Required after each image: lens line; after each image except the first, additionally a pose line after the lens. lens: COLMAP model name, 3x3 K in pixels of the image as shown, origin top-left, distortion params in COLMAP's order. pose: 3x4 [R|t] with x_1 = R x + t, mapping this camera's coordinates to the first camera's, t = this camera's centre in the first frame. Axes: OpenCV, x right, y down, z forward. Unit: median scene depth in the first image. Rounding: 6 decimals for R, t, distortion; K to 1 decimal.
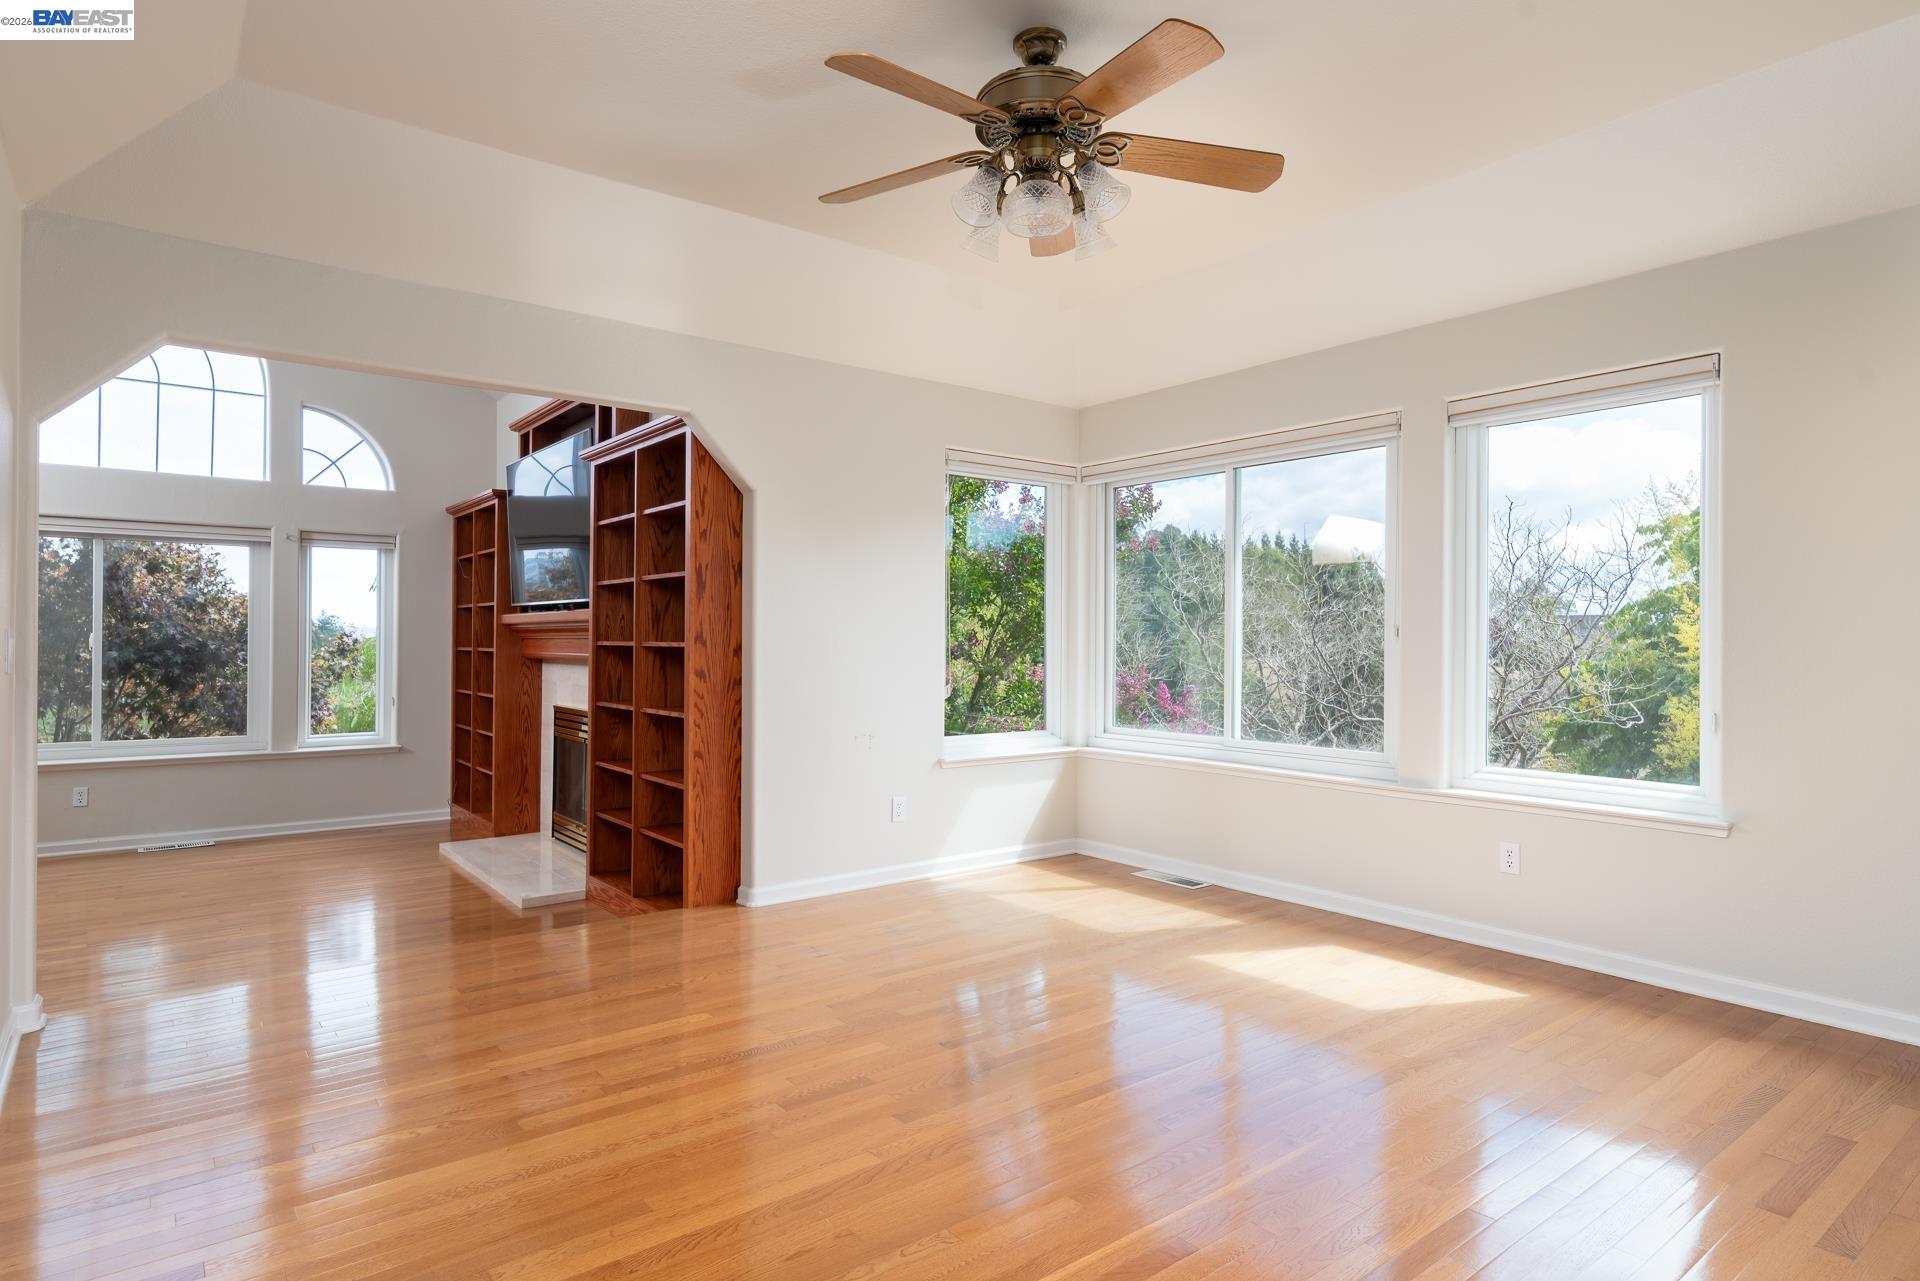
lens RADIAL K [[1043.0, 0, 962.0], [0, 1043.0, 636.0], [0, 0, 1]] dist [-0.000946, -0.000092]
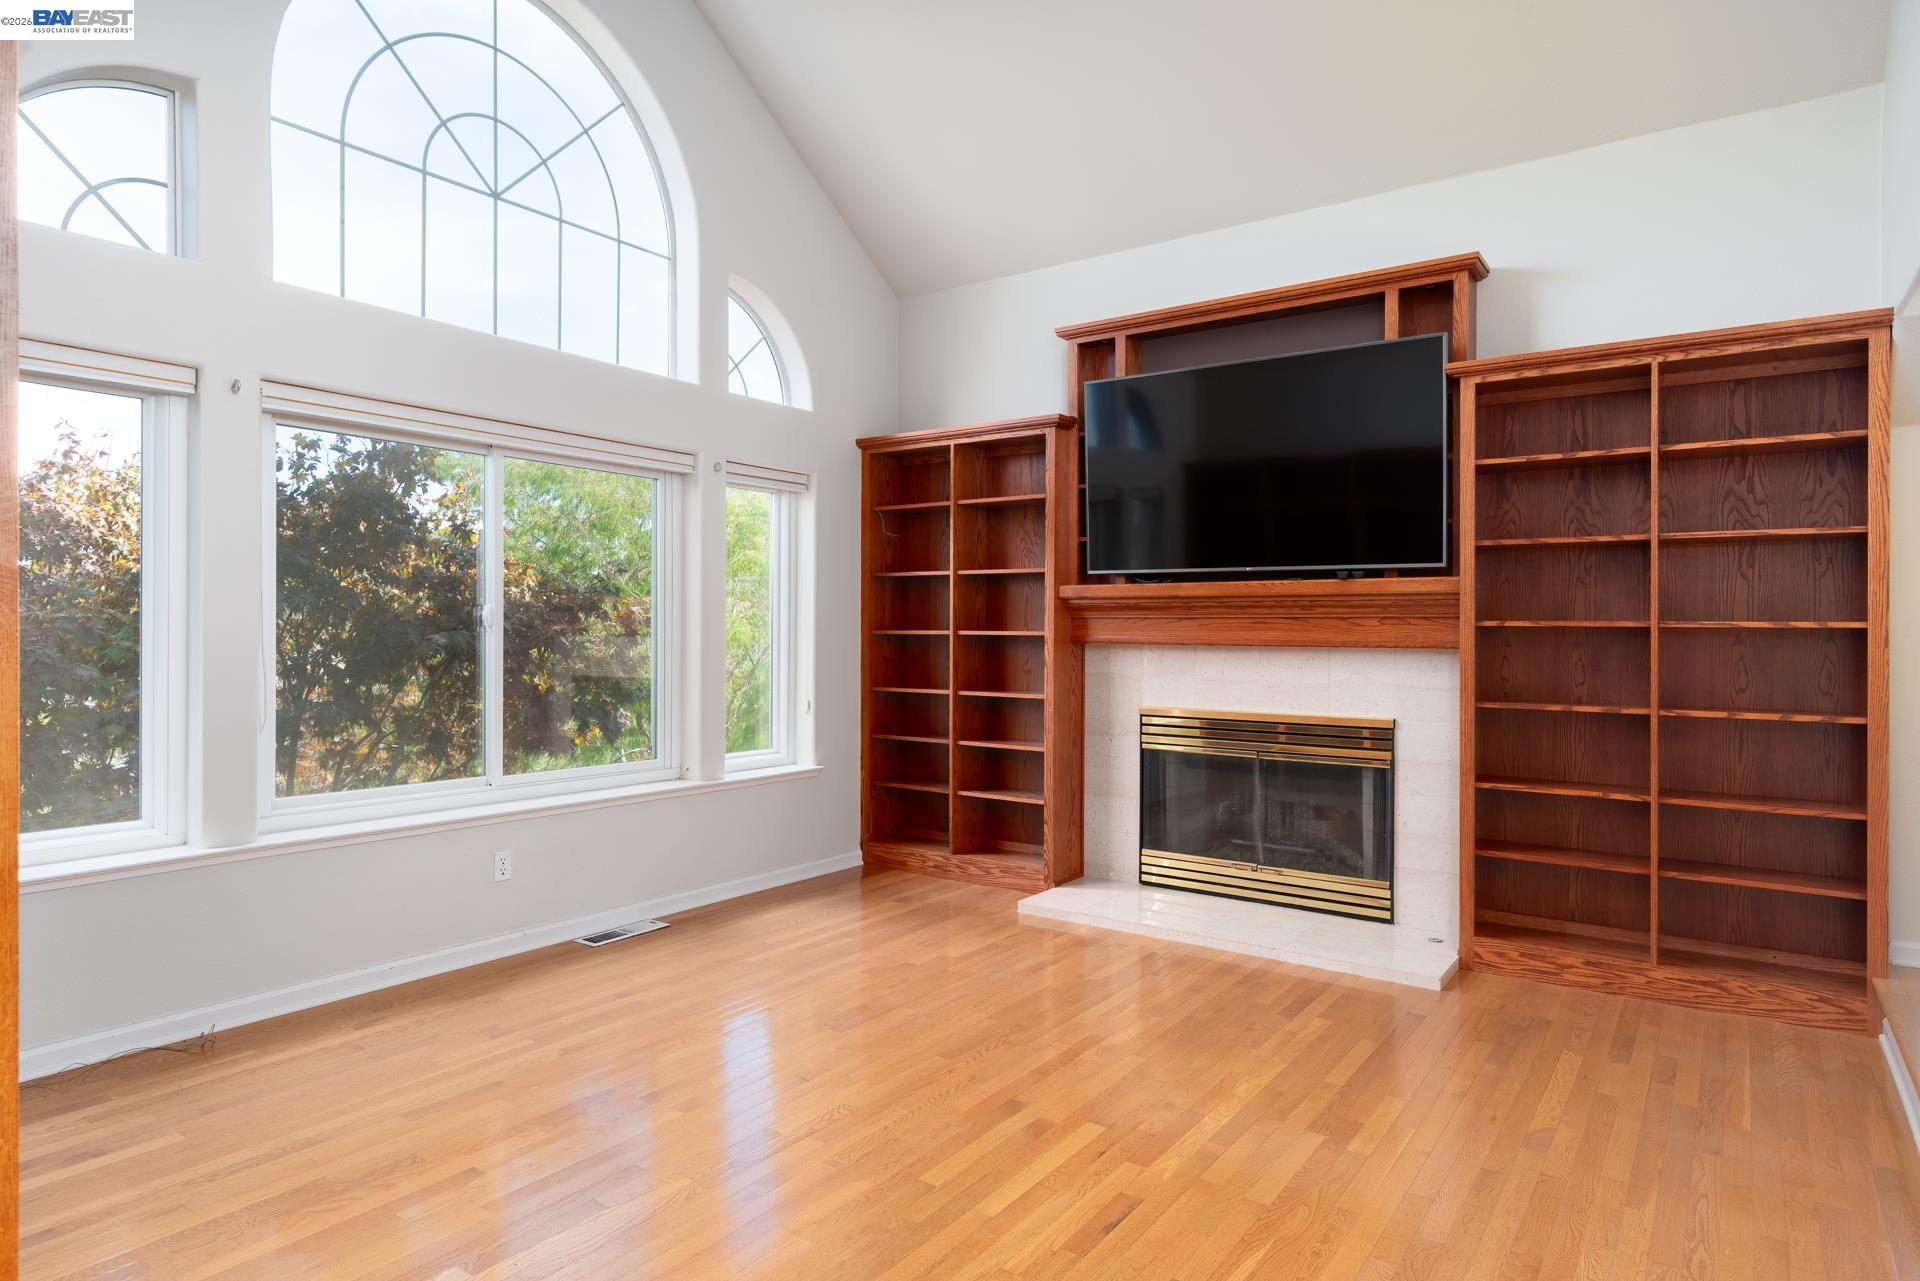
lens RADIAL K [[1087.1, 0, 951.0], [0, 1087.1, 627.9], [0, 0, 1]] dist [-0.006520, -0.001585]
pose [[0.957431, 0.006029, 0.288599, -0.684950], [-0.006267, 0.999980, -0.000101, 0.009429], [-0.288593, -0.001712, 0.957450, 0.264775]]
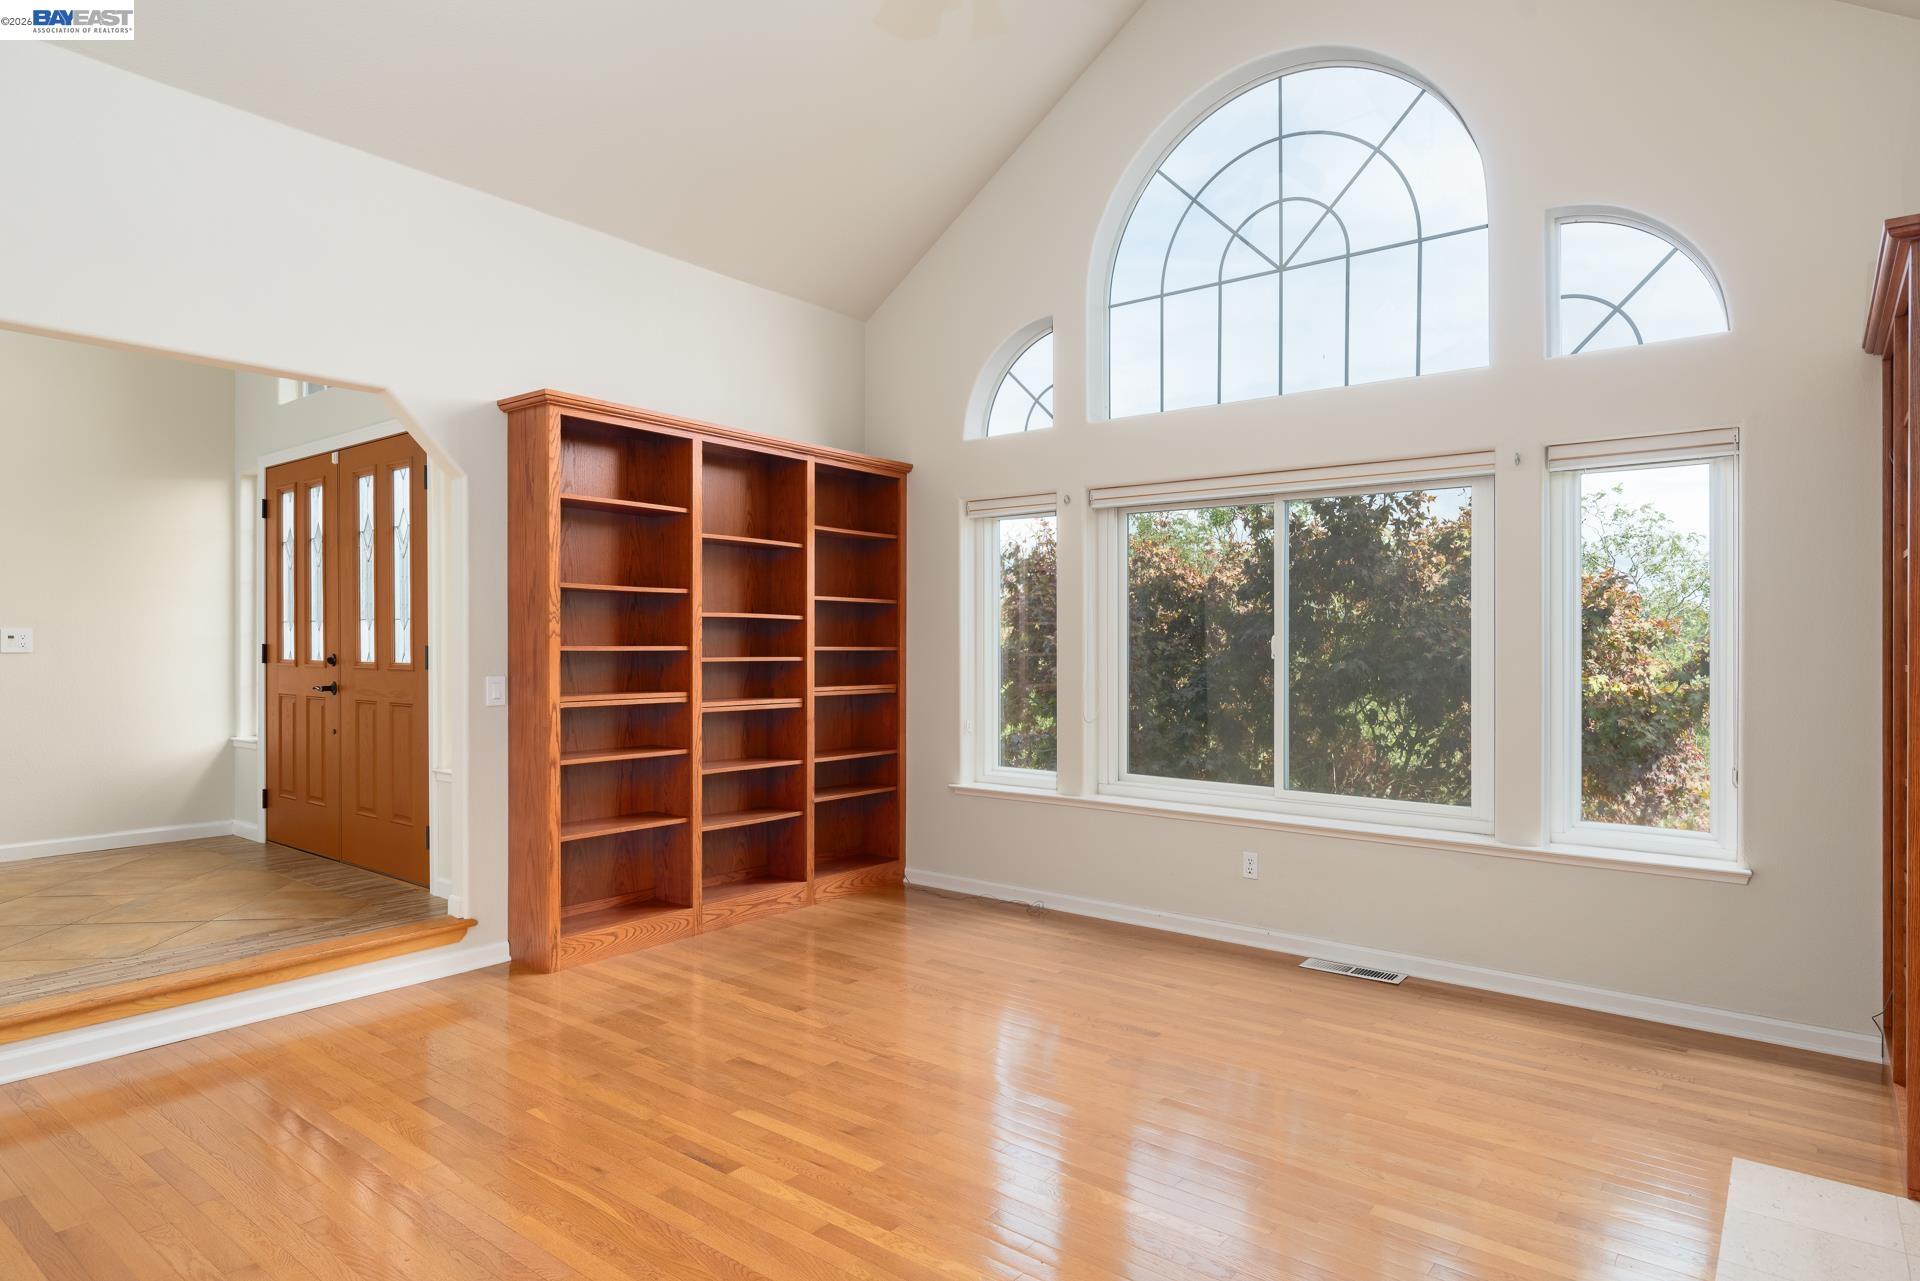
lens RADIAL K [[1087.1, 0, 951.6], [0, 1087.1, 647.6], [0, 0, 1]] dist [-0.006520, -0.001585]
pose [[0.243766, 0.003083, -0.969829, -0.156854], [-0.002721, 0.999993, 0.002495, 0.004826], [0.969830, 0.002031, 0.243773, 0.549618]]
